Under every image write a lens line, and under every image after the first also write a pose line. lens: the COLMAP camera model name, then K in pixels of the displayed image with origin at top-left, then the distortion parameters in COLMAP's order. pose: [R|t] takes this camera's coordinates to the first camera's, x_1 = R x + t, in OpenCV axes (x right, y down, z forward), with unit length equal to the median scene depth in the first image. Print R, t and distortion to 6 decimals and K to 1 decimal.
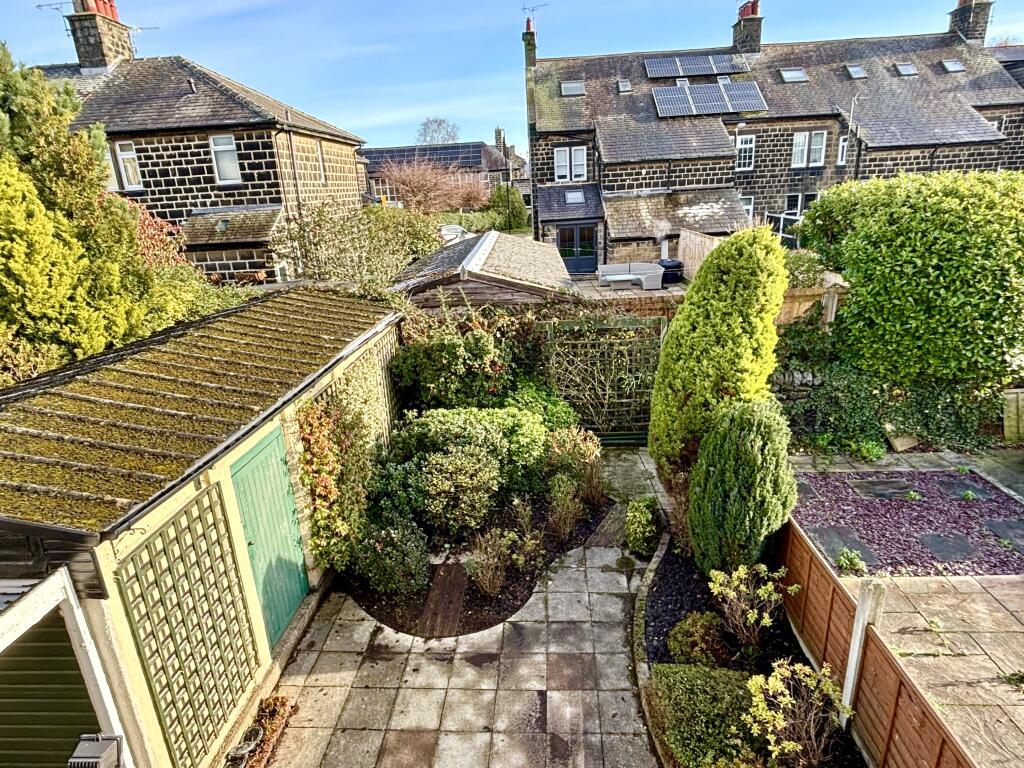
lens RADIAL K [[600.2, 0, 511.0], [0, 600.2, 386.7], [0, 0, 1]] dist [0.006520, -0.003987]
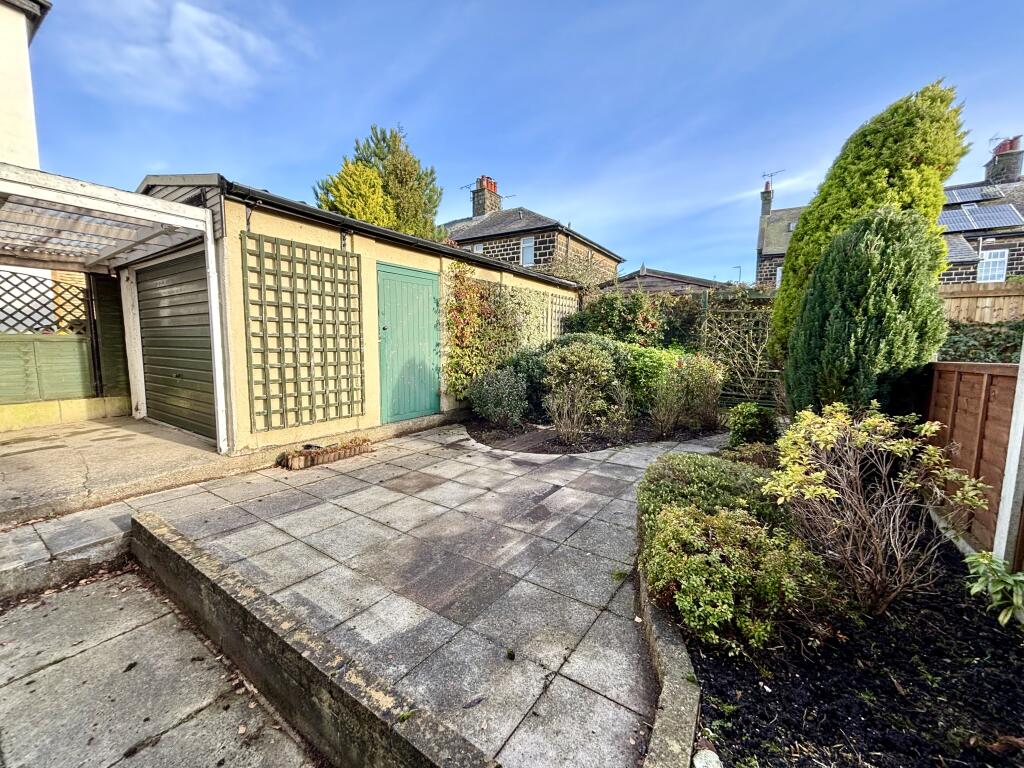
lens RADIAL K [[409.3, 0, 513.2], [0, 409.3, 386.9], [0, 0, 1]] dist [-0.009688, 0.001590]
pose [[0.859652, 0.114487, -0.497887, 0.239880], [-0.205983, 0.969514, -0.132715, 0.369395], [0.467514, 0.216645, 0.857027, 0.303522]]
